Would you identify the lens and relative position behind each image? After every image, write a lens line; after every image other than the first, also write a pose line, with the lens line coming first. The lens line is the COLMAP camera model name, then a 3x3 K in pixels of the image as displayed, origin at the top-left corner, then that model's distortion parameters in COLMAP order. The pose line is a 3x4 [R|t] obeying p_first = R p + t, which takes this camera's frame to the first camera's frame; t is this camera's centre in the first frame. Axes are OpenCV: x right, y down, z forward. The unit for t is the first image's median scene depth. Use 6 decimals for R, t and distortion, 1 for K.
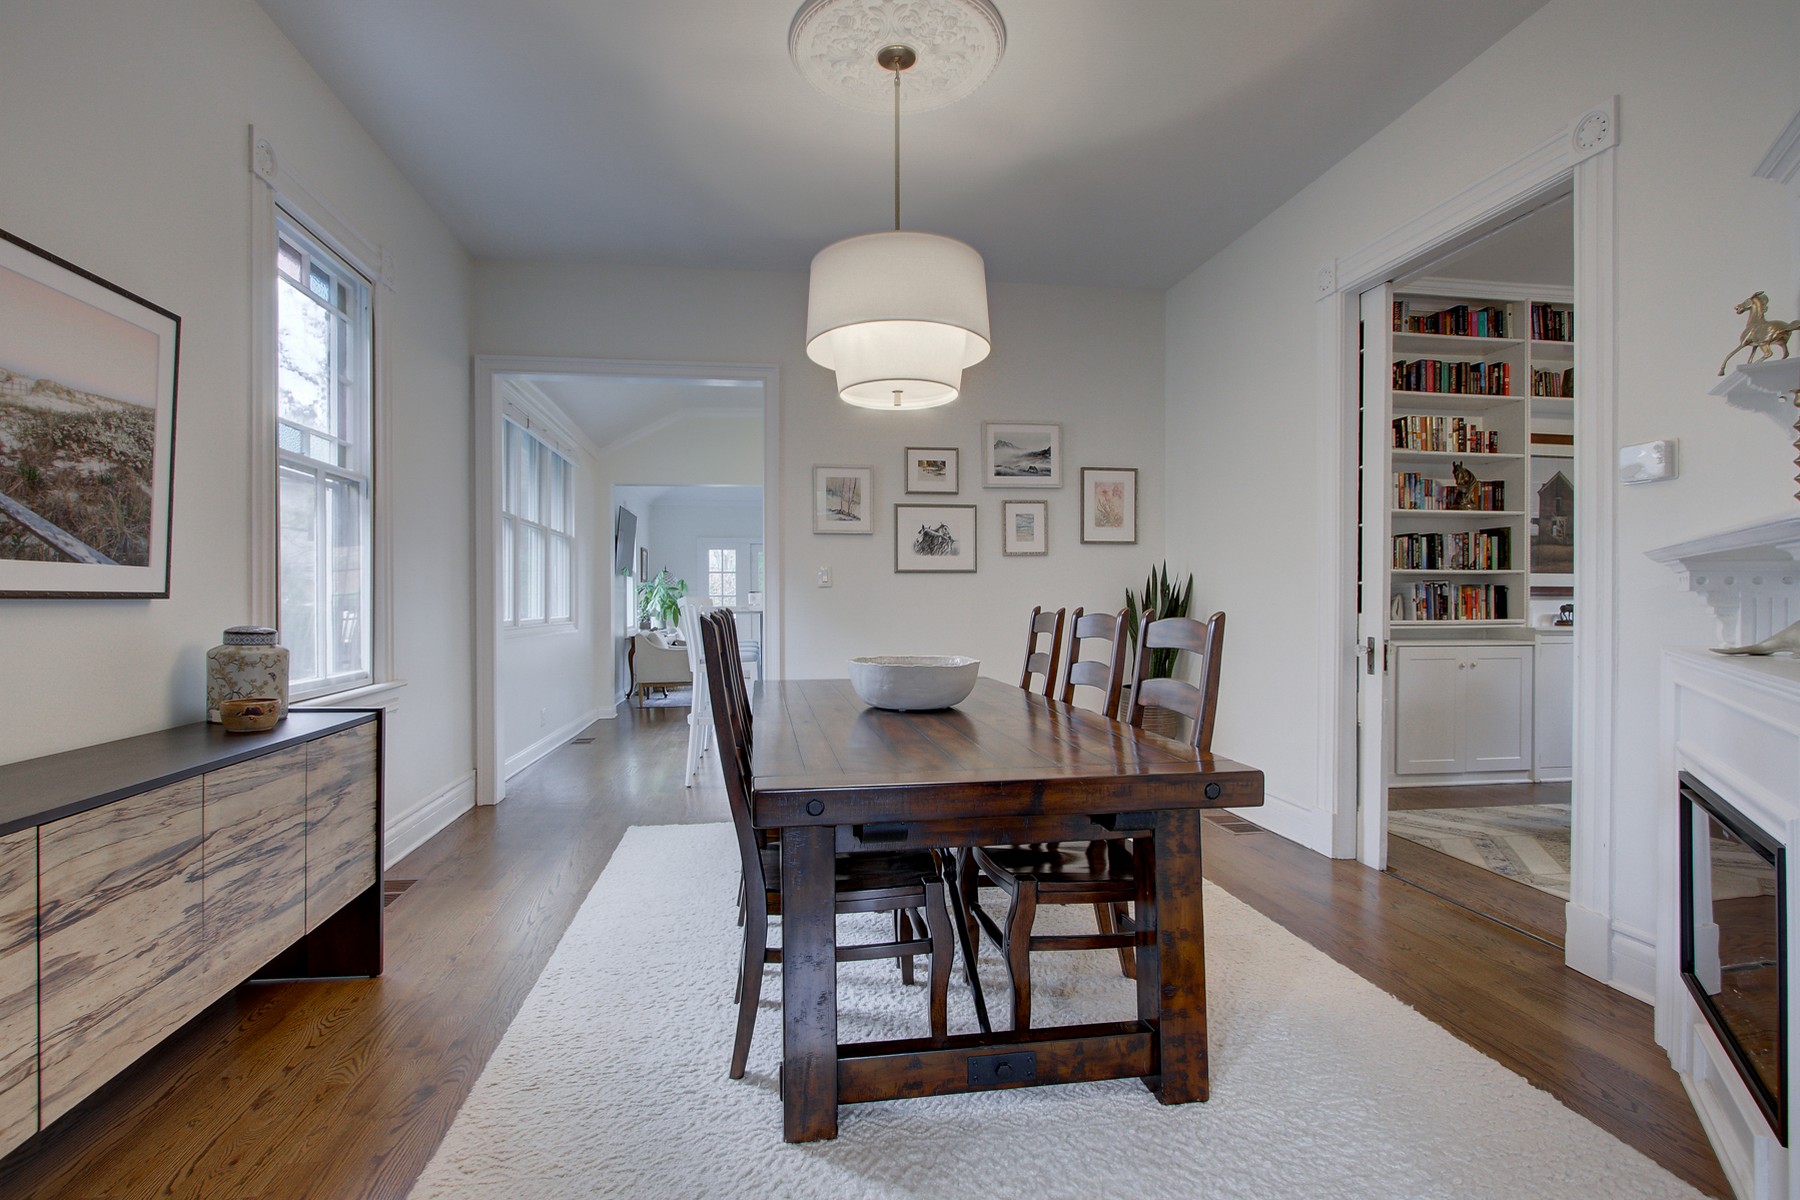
lens RADIAL K [[837.4, 0, 875.6], [0, 837.4, 599.3], [0, 0, 1]] dist [-0.004297, -0.001005]
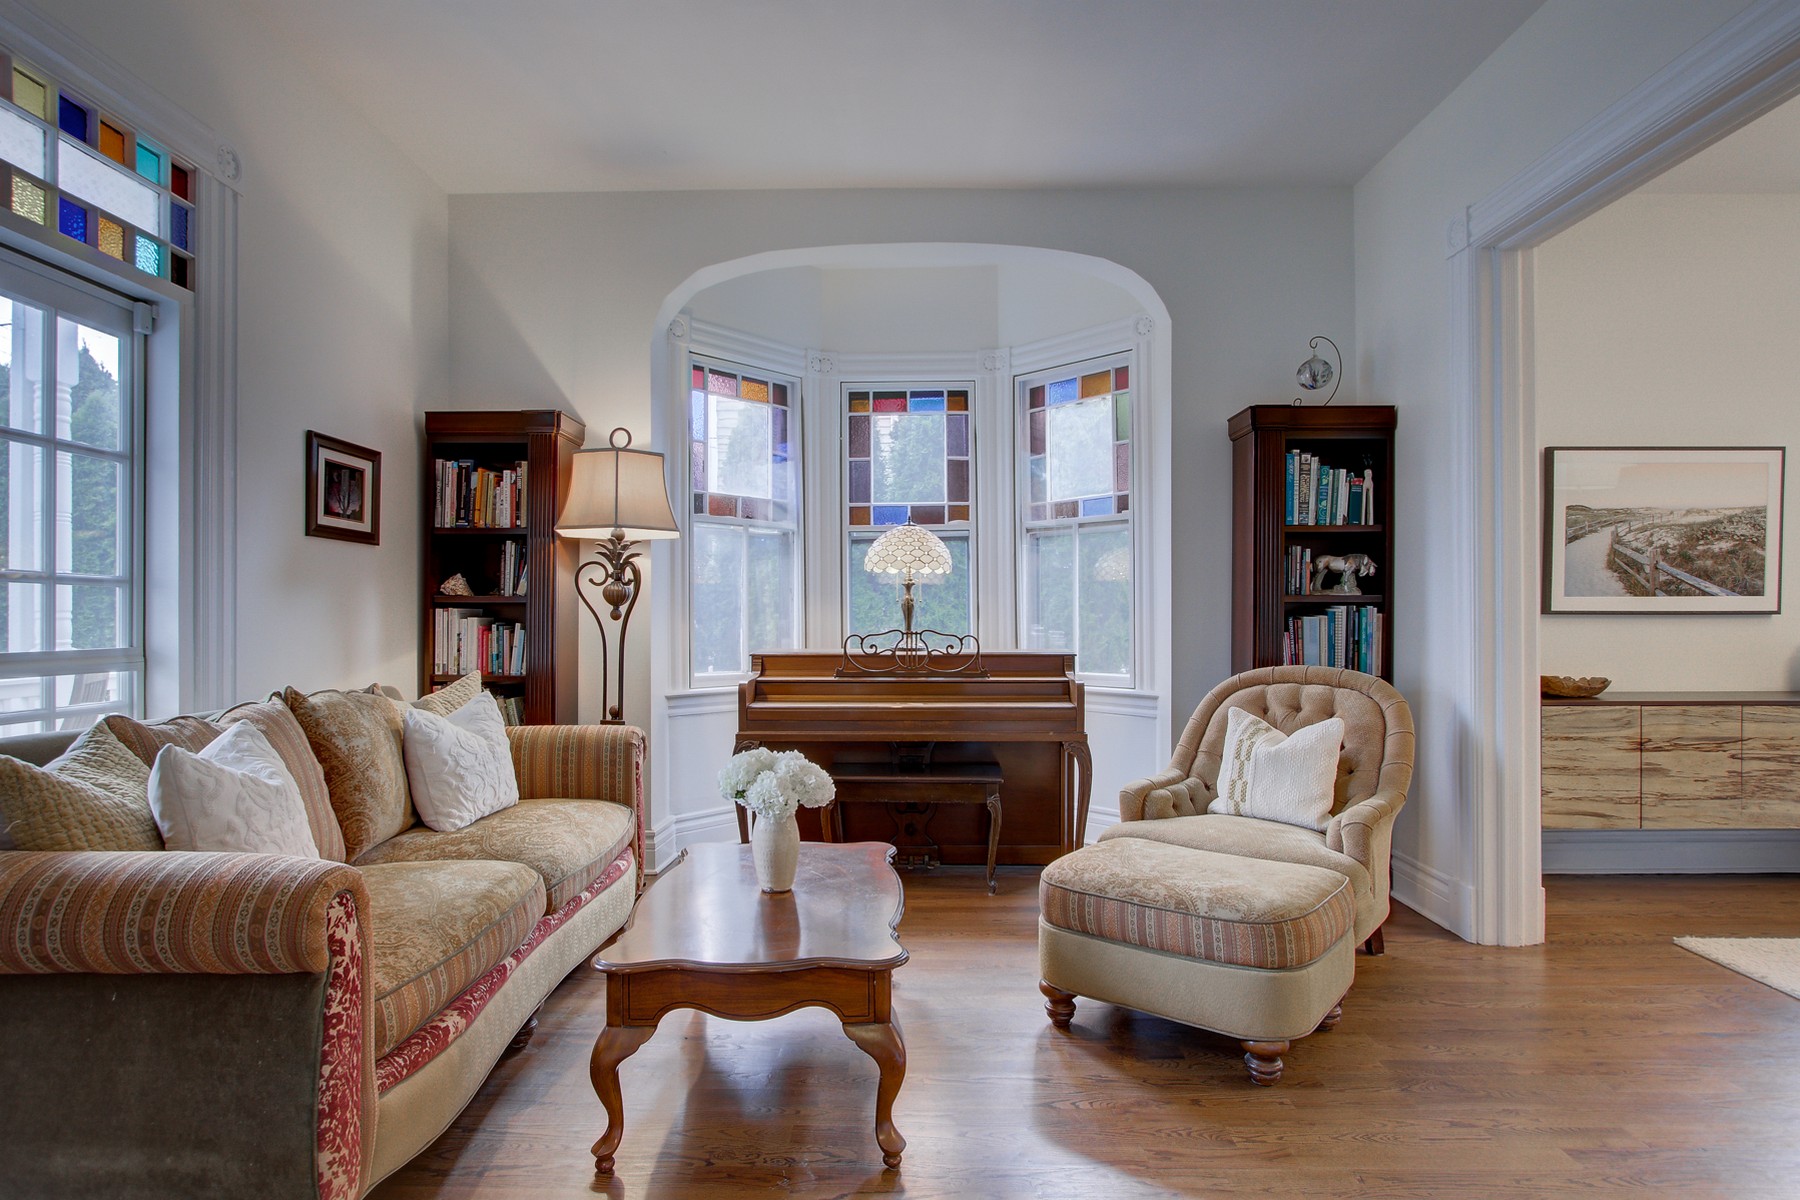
lens RADIAL K [[991.9, 0, 875.4], [0, 991.9, 619.5], [0, 0, 1]] dist [-0.016352, 0.001289]
pose [[-0.165532, 0.004558, -0.986194, 1.371670], [0.003893, 0.999985, 0.003969, -0.004880], [0.986197, -0.003183, -0.165547, -0.467946]]
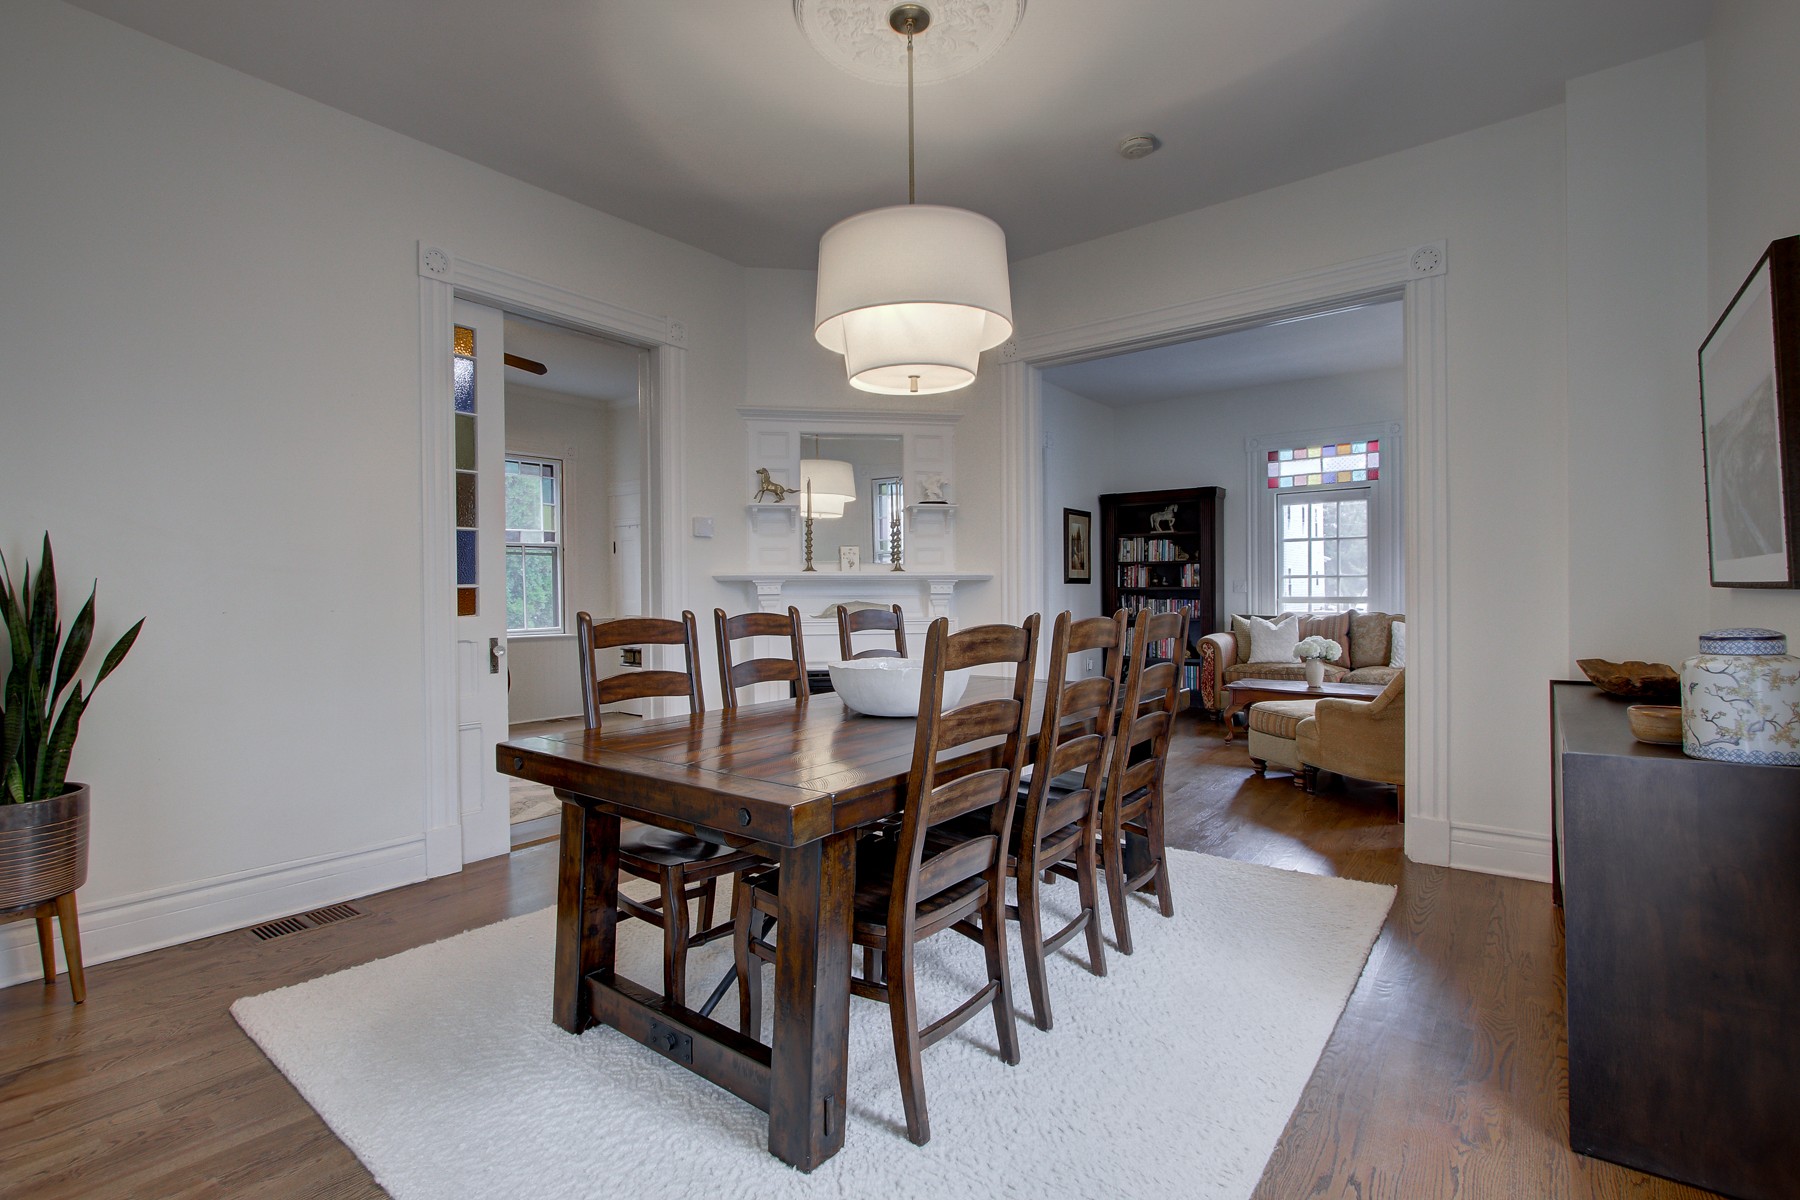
lens RADIAL K [[837.4, 0, 875.6], [0, 837.4, 599.3], [0, 0, 1]] dist [-0.004297, -0.001005]
pose [[-0.684500, 0.004294, 0.729000, -0.750942], [0.014961, 0.999855, 0.008157, -0.009984], [-0.728859, 0.016490, -0.684465, 2.013246]]
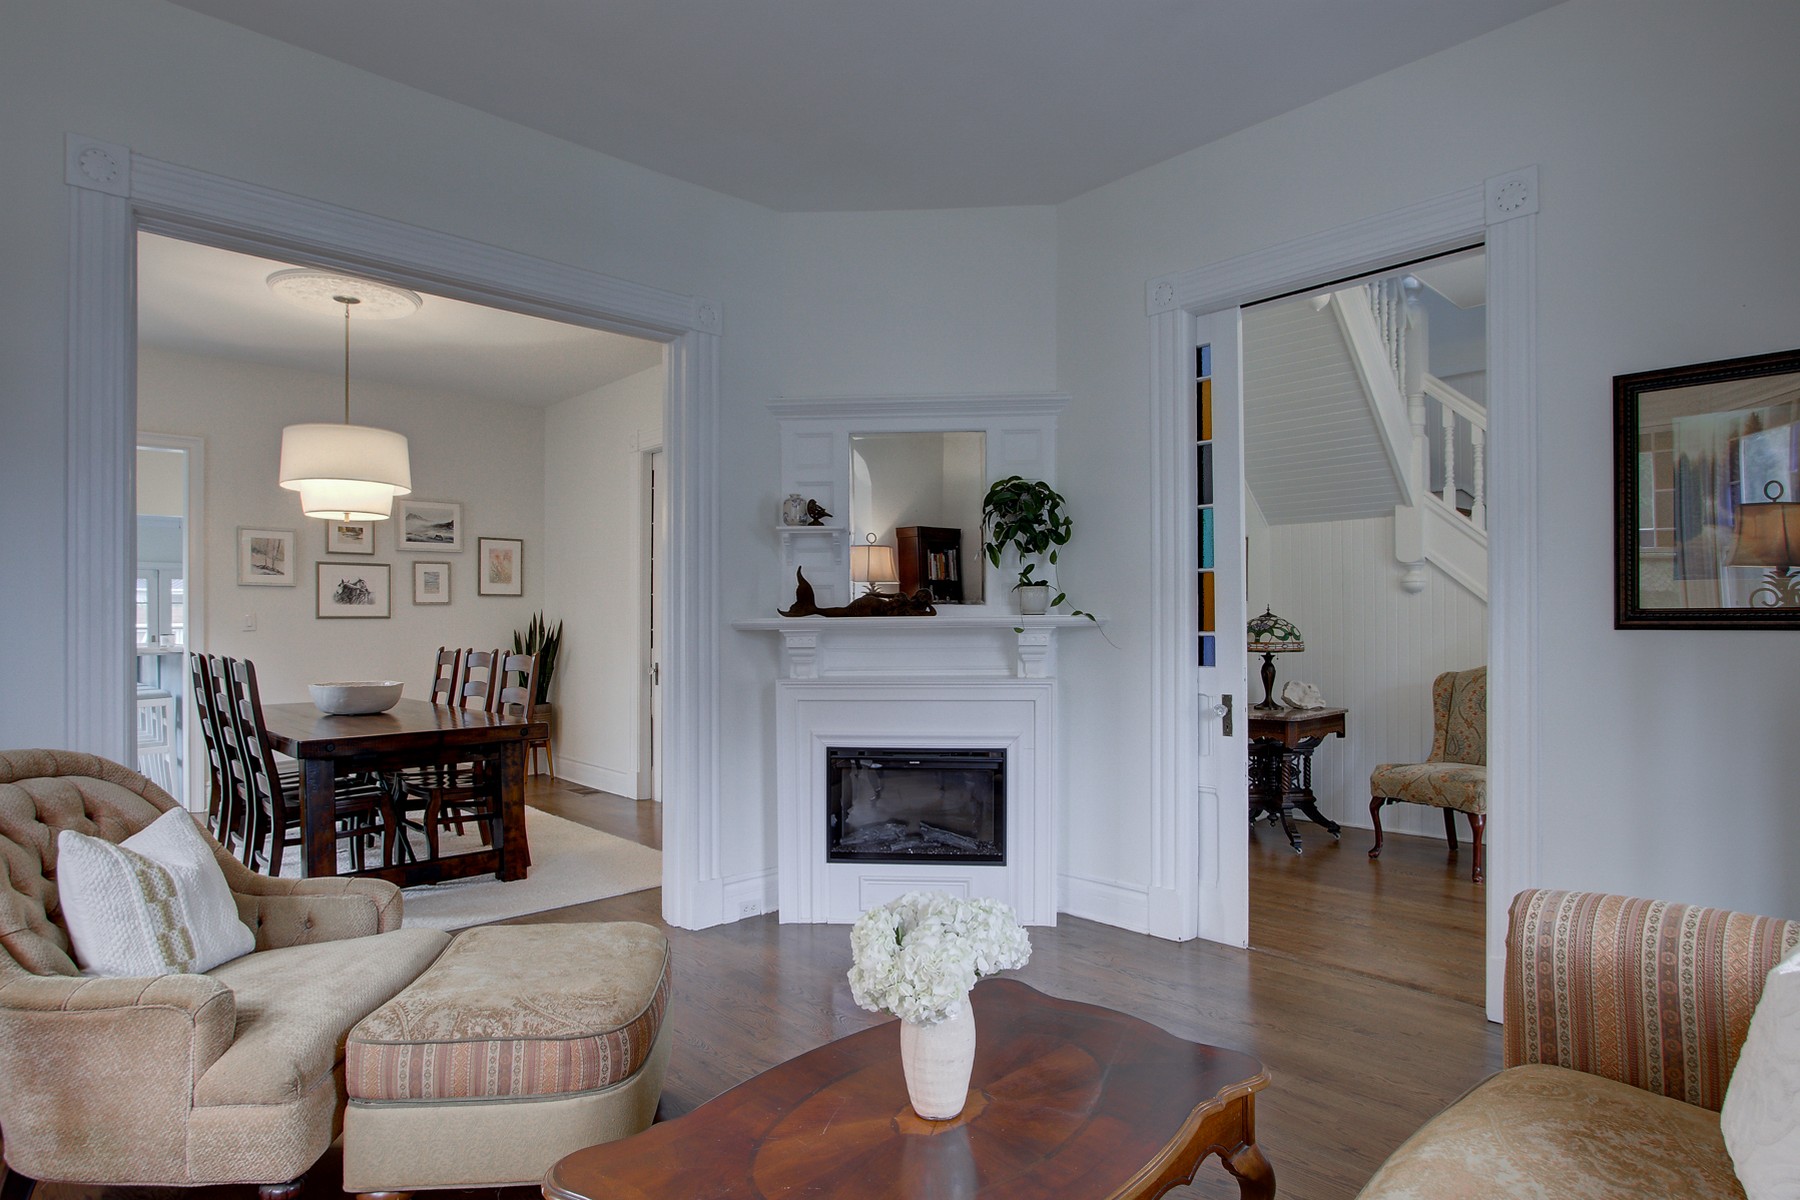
lens RADIAL K [[991.9, 0, 875.4], [0, 991.9, 619.5], [0, 0, 1]] dist [-0.016352, 0.001289]
pose [[0.823993, 0.000504, 0.566599, -0.245424], [0.003014, 0.999982, -0.005273, -0.042540], [-0.566591, 0.006053, 0.823977, -1.294485]]
